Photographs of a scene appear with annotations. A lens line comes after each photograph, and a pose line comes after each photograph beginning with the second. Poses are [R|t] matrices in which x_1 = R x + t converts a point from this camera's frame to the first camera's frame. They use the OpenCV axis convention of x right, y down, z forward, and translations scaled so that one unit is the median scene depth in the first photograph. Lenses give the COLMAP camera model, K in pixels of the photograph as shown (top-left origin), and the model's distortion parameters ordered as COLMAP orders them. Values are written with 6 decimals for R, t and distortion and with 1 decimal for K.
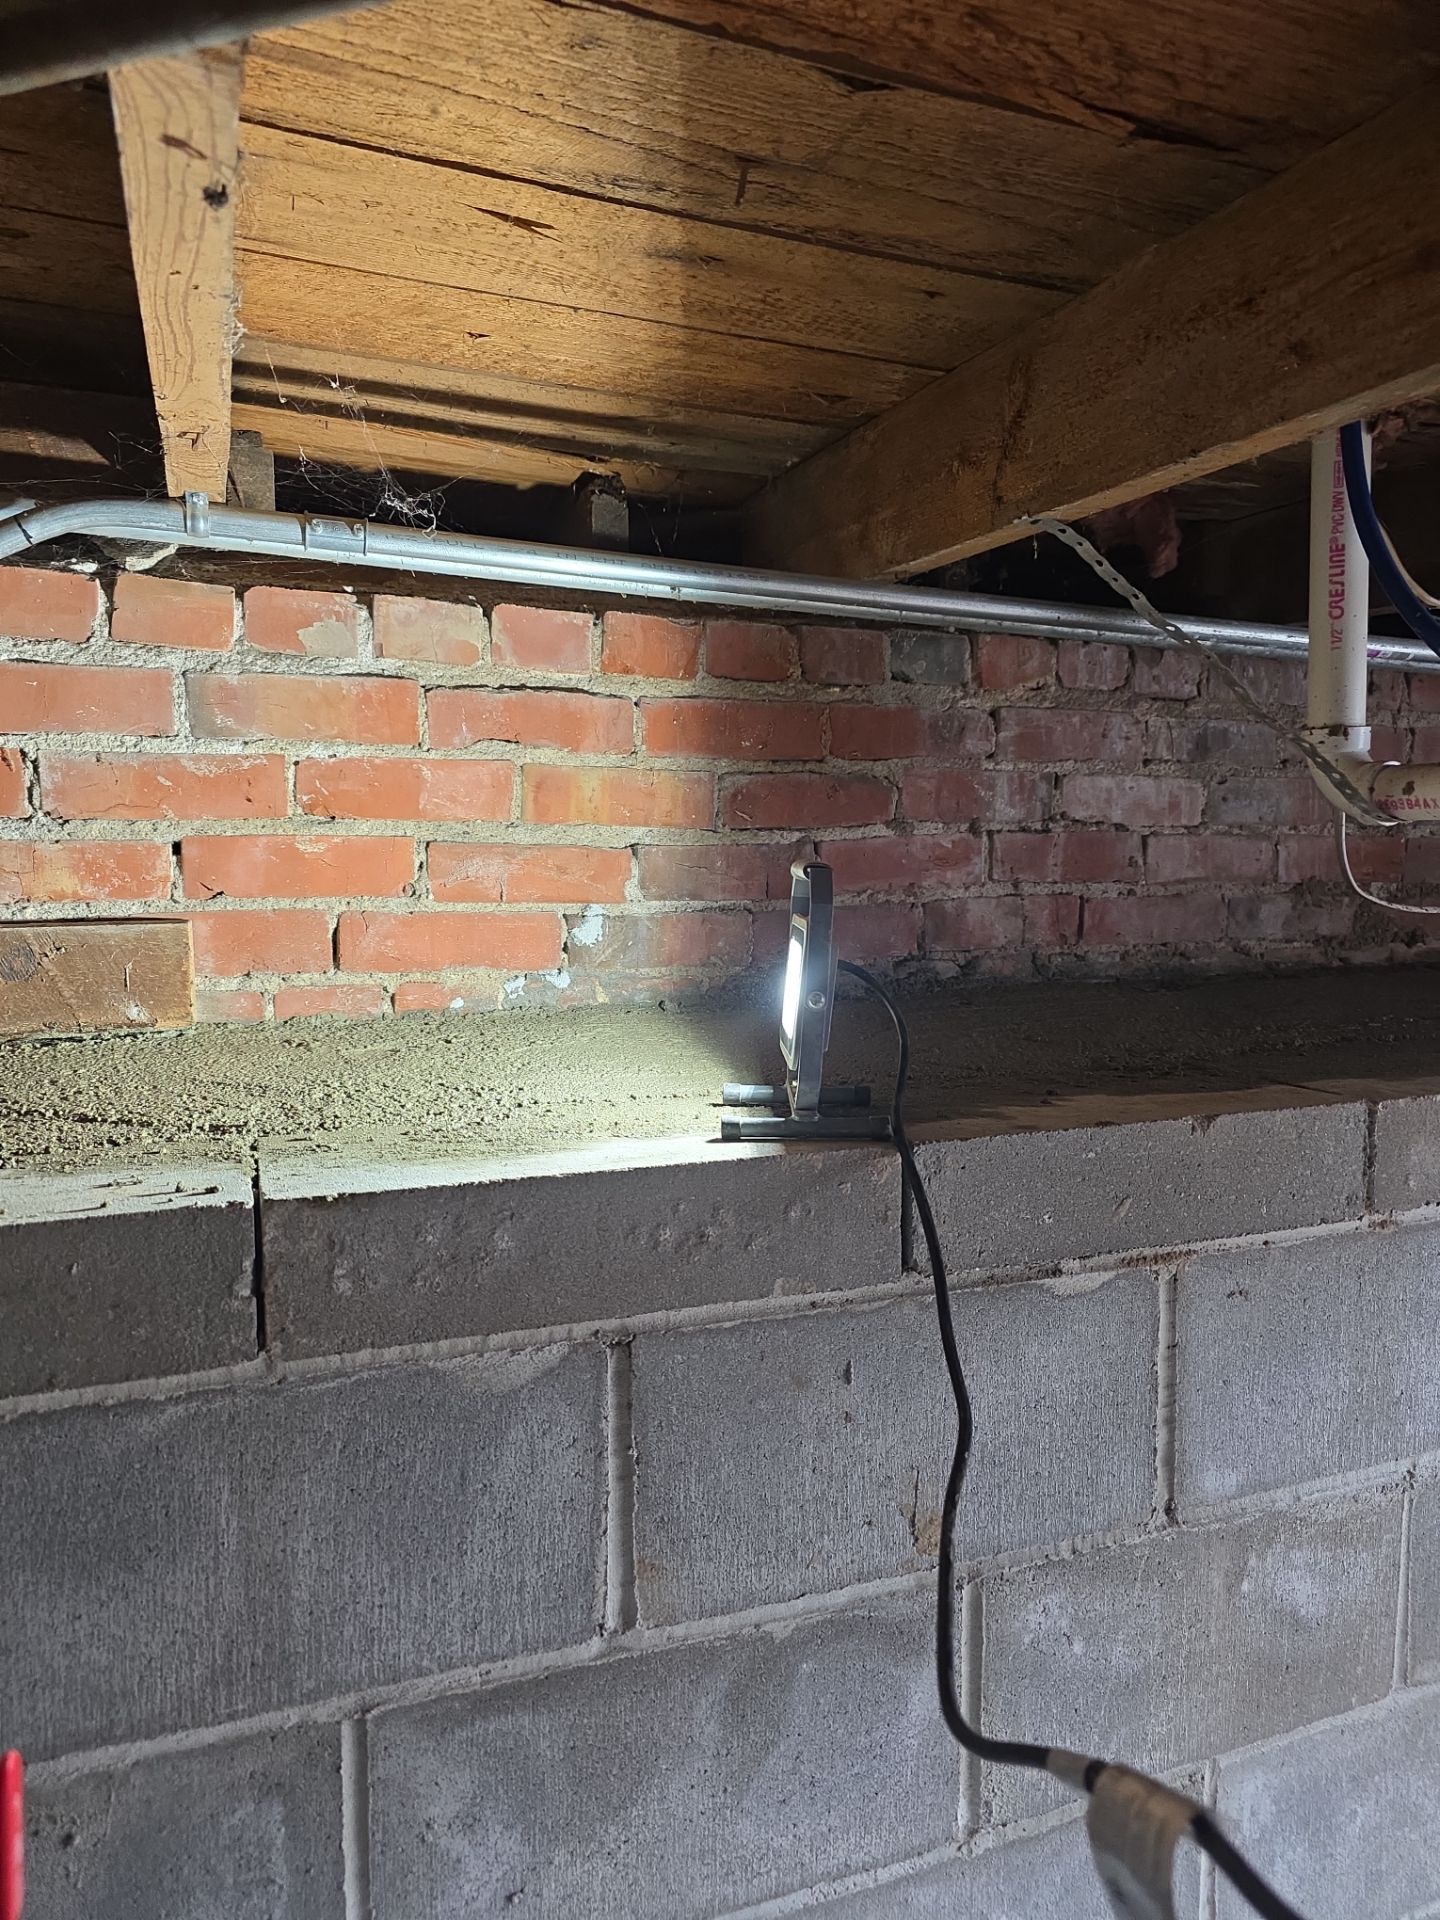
lens RADIAL K [[1297.0, 0, 694.0], [0, 1297.0, 989.2], [0, 0, 1]] dist [0.043230, -0.040774]
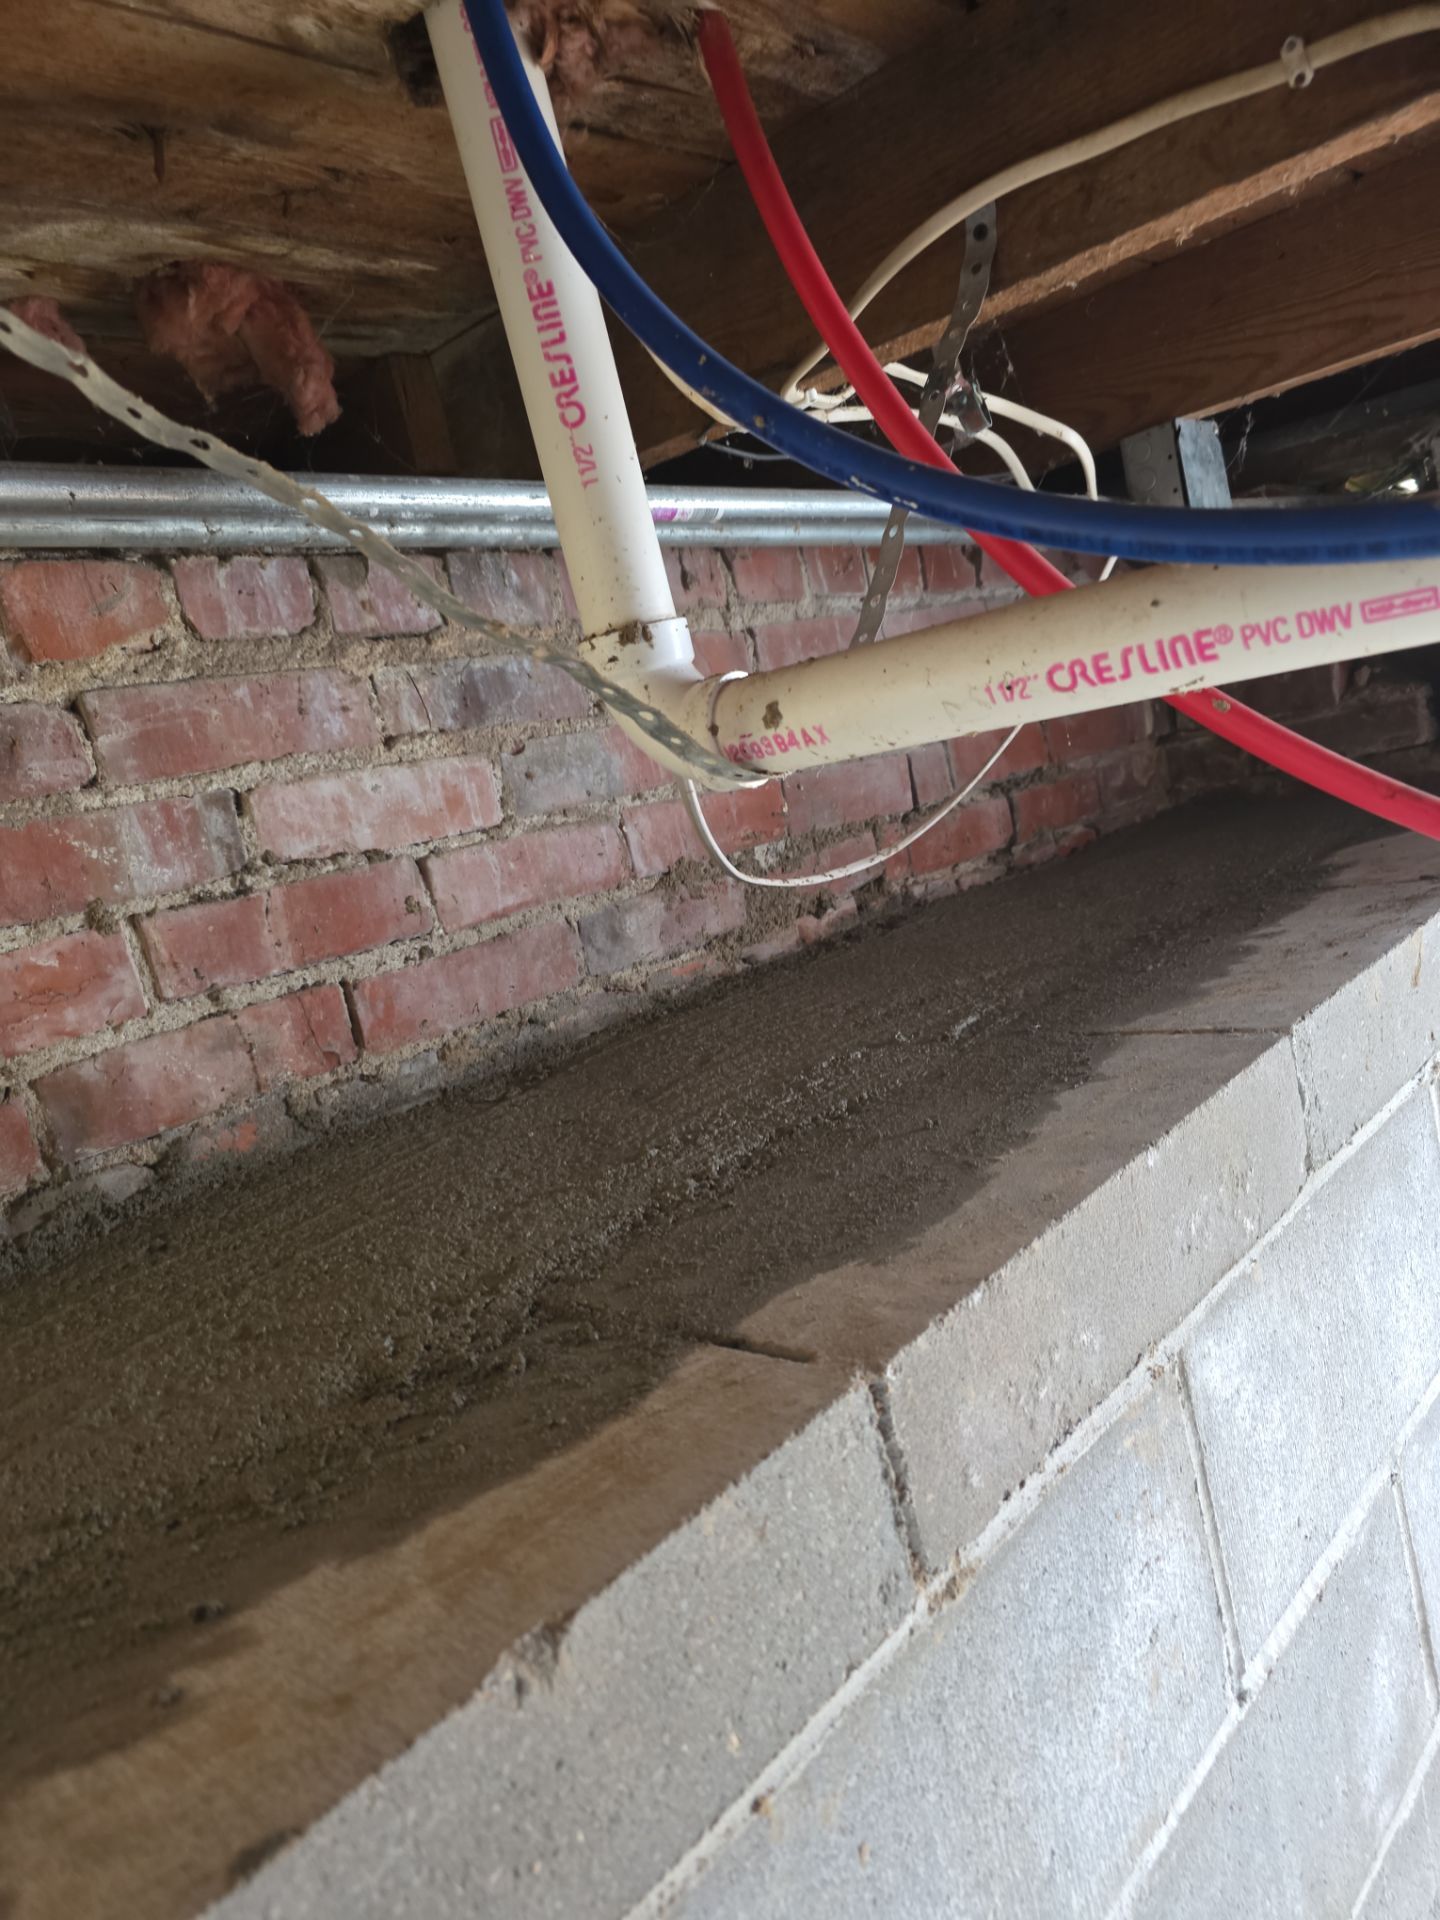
lens RADIAL K [[1297.0, 0, 694.0], [0, 1297.0, 989.2], [0, 0, 1]] dist [0.043230, -0.040774]
pose [[0.886487, -0.256055, 0.385457, 0.214741], [0.252757, 0.965657, 0.060177, -0.064728], [-0.387628, 0.044081, 0.920762, 0.399433]]
